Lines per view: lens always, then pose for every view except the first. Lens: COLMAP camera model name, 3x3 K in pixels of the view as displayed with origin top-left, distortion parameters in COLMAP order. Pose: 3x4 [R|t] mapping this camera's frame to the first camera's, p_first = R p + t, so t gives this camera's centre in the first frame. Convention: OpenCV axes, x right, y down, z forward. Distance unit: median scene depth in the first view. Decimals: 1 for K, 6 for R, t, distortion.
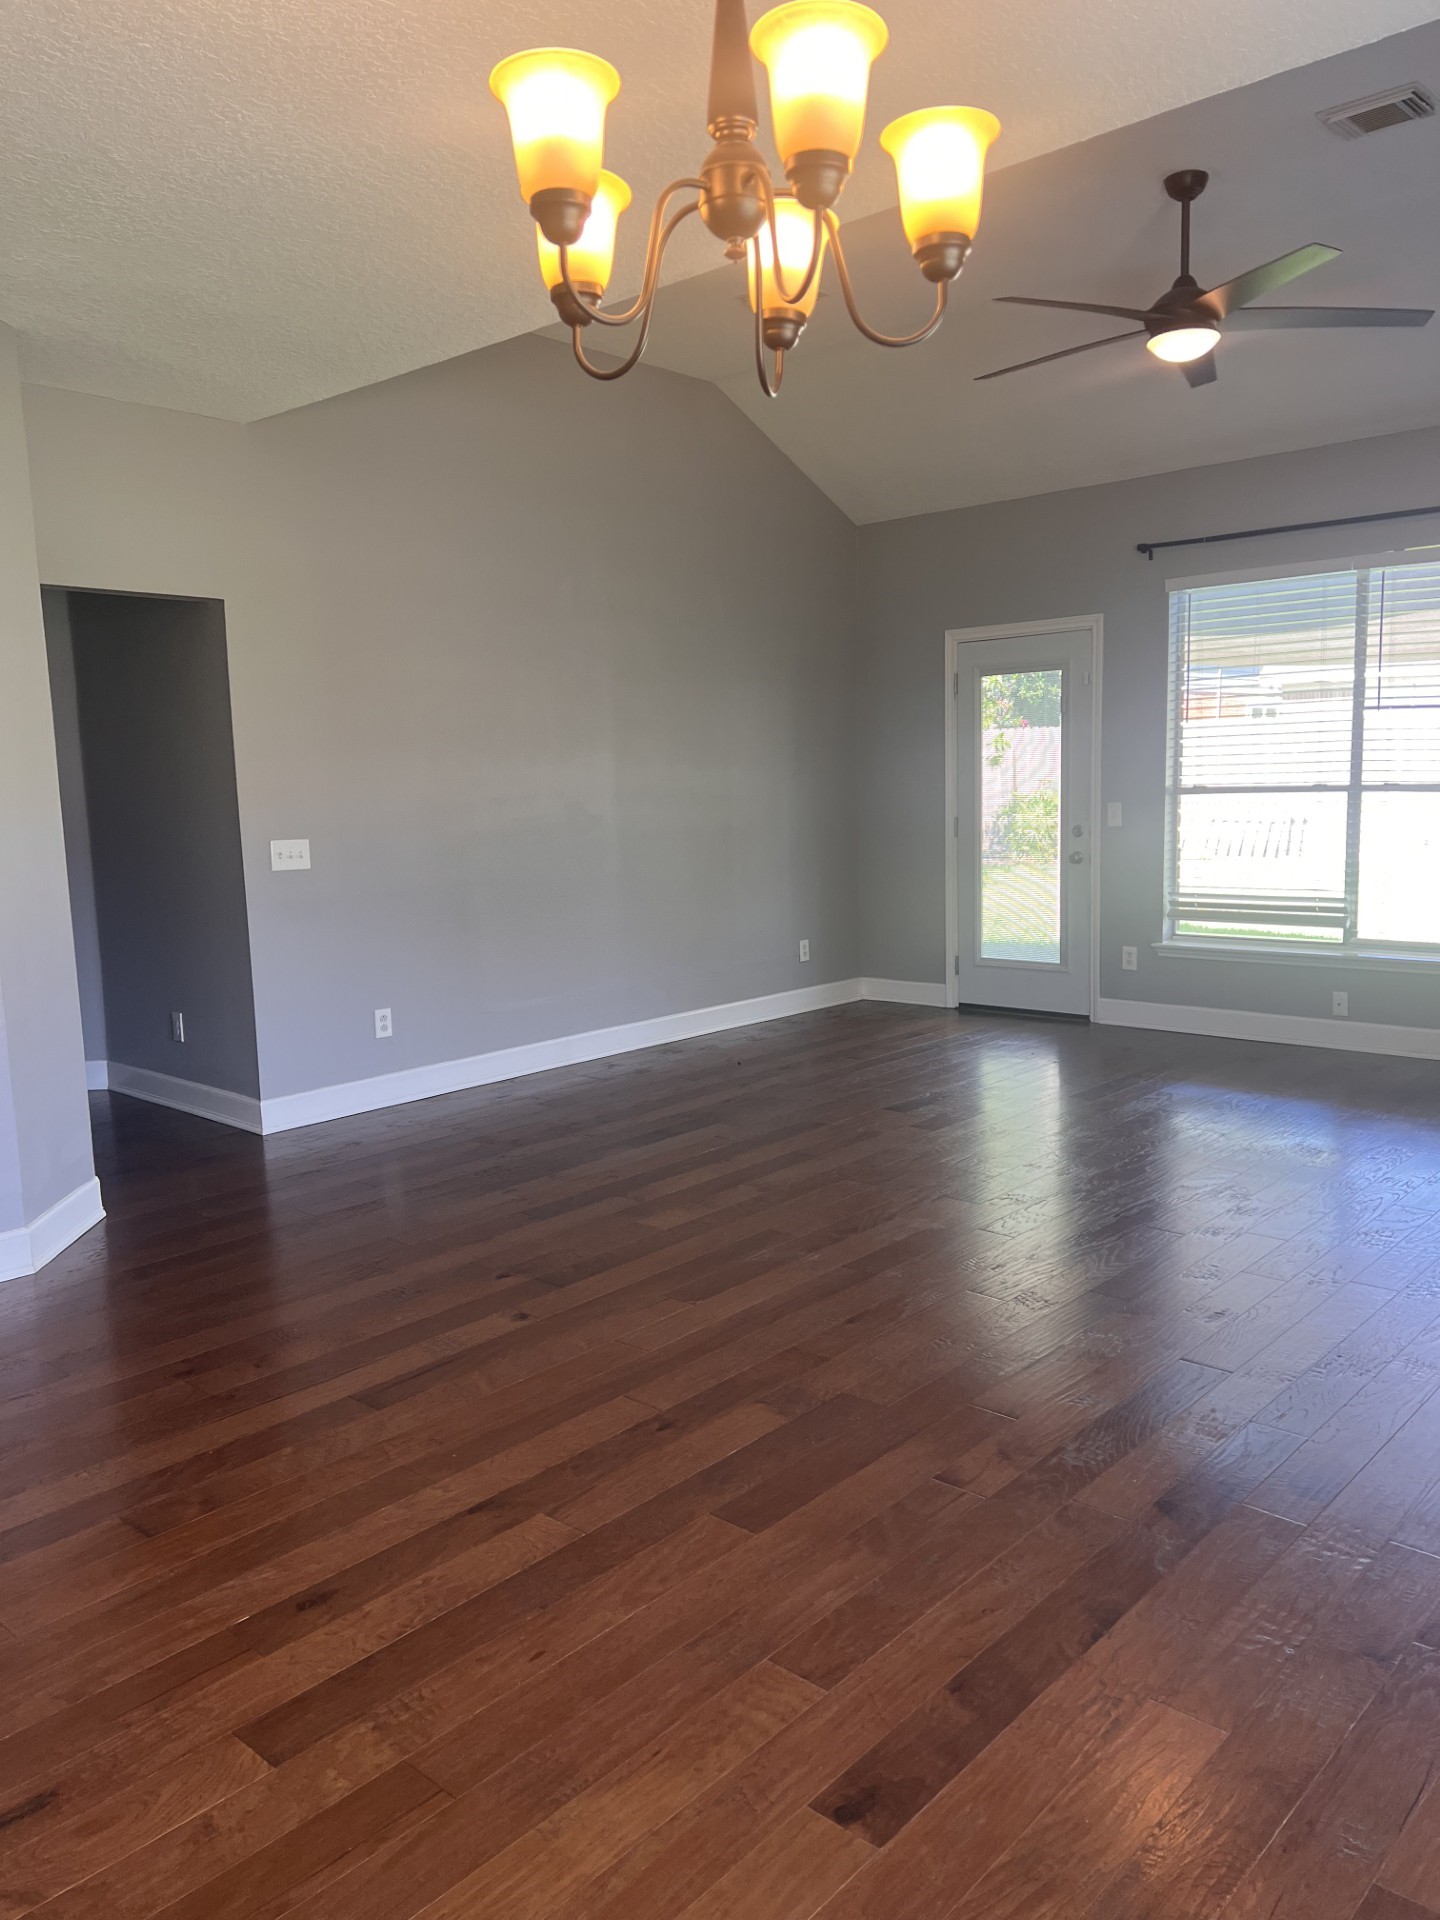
lens RADIAL K [[1450.6, 0, 720.0], [0, 1450.6, 960.0], [0, 0, 1]] dist [-0.003819, 0.001131]
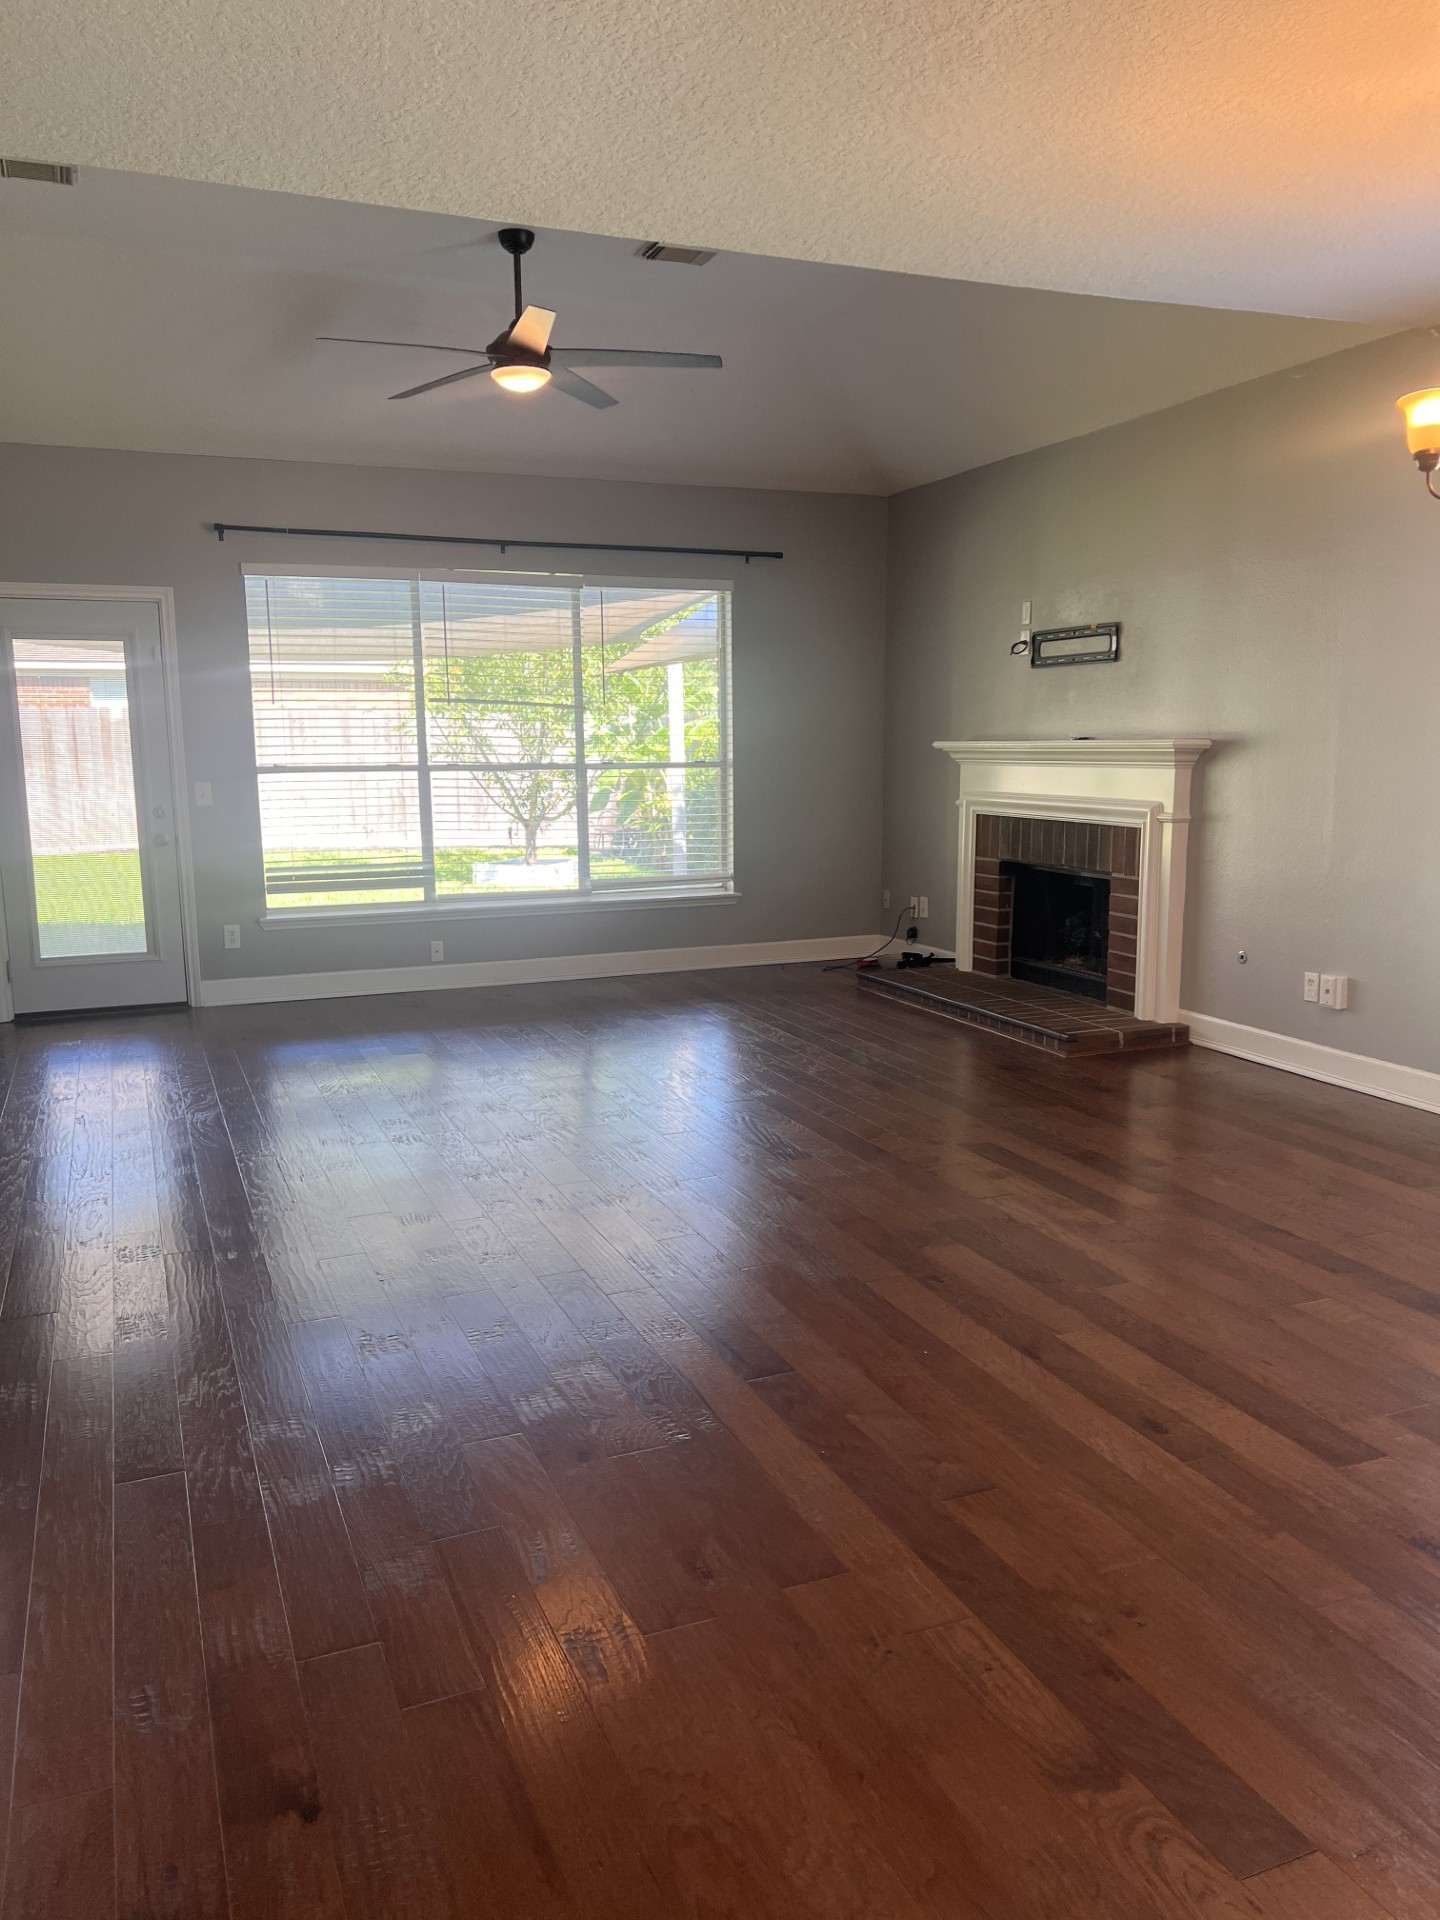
lens RADIAL K [[1448.8, 0, 720.0], [0, 1448.8, 960.0], [0, 0, 1]] dist [0.088823, -0.096884]
pose [[0.418015, -0.116731, 0.900909, -0.518251], [0.114147, 0.990599, 0.075389, -0.024288], [-0.901240, 0.071322, 0.427410, 0.274127]]
